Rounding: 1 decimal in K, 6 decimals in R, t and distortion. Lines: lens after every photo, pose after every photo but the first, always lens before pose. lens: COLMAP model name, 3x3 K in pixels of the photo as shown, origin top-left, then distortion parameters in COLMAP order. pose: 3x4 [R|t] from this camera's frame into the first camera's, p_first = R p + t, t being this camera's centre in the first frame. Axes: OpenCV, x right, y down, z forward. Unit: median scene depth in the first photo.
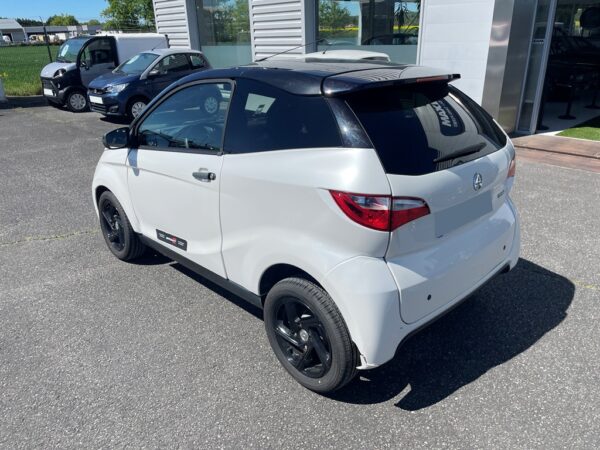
lens RADIAL K [[452.1, 0, 296.2], [0, 452.1, 224.7], [0, 0, 1]] dist [0.085948, -0.109129]
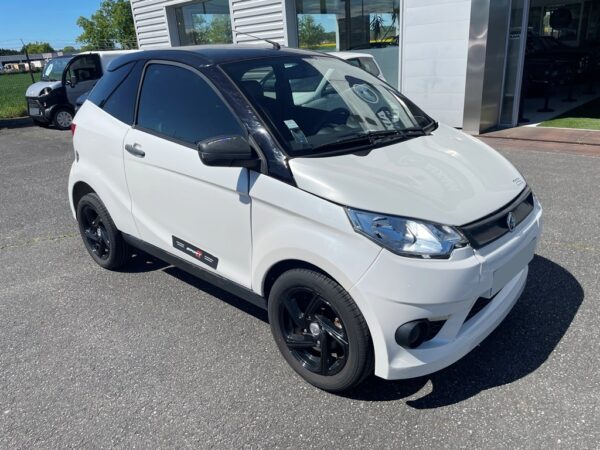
lens RADIAL K [[452.1, 0, 296.2], [0, 452.1, 224.7], [0, 0, 1]] dist [0.085948, -0.109129]
pose [[0.998048, -0.053745, 0.031817, -0.023833], [0.054755, 0.997994, -0.031777, 0.031846], [-0.030046, 0.033458, 0.998988, -0.012246]]
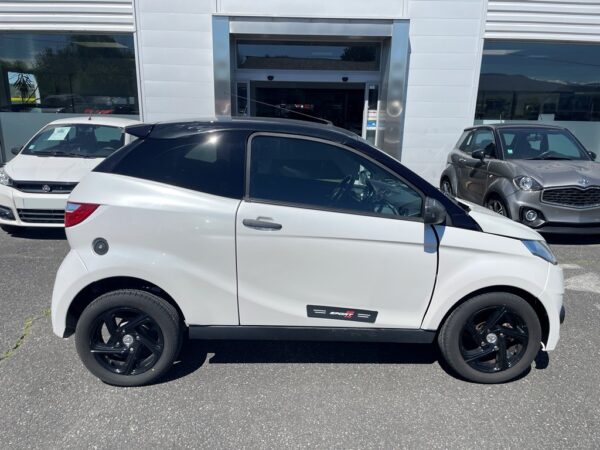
lens RADIAL K [[452.1, 0, 296.2], [0, 452.1, 224.7], [0, 0, 1]] dist [0.085948, -0.109129]
pose [[0.664353, -0.148084, 0.732603, -0.339234], [0.249984, 0.967751, -0.031079, -0.023601], [-0.704375, 0.203786, 0.679947, 0.098314]]
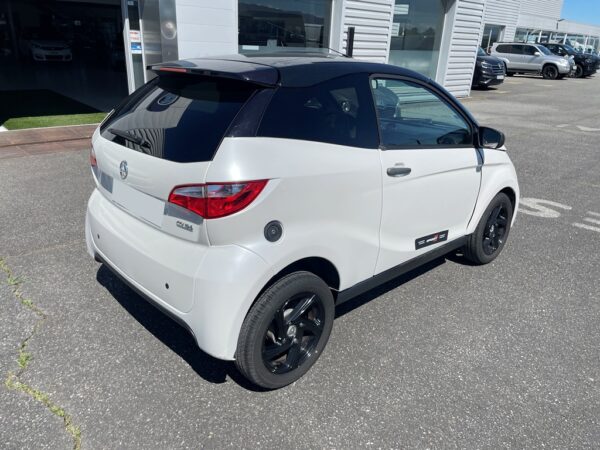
lens RADIAL K [[452.2, 0, 306.1], [0, 452.2, 215.4], [0, 0, 1]] dist [0.085607, -0.108227]
pose [[0.009607, -0.336084, 0.941783, -0.428200], [0.332794, 0.889211, 0.313928, -0.130212], [-0.942951, 0.310404, 0.120390, 0.357054]]
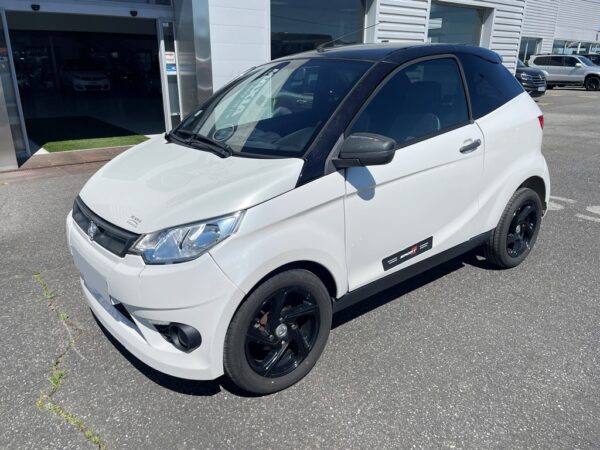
lens RADIAL K [[452.1, 0, 296.2], [0, 452.1, 224.7], [0, 0, 1]] dist [0.085948, -0.109129]
pose [[0.086136, -0.307073, 0.947780, -0.397685], [0.368471, 0.893680, 0.256058, -0.112502], [-0.925640, 0.327173, 0.190126, 0.383107]]
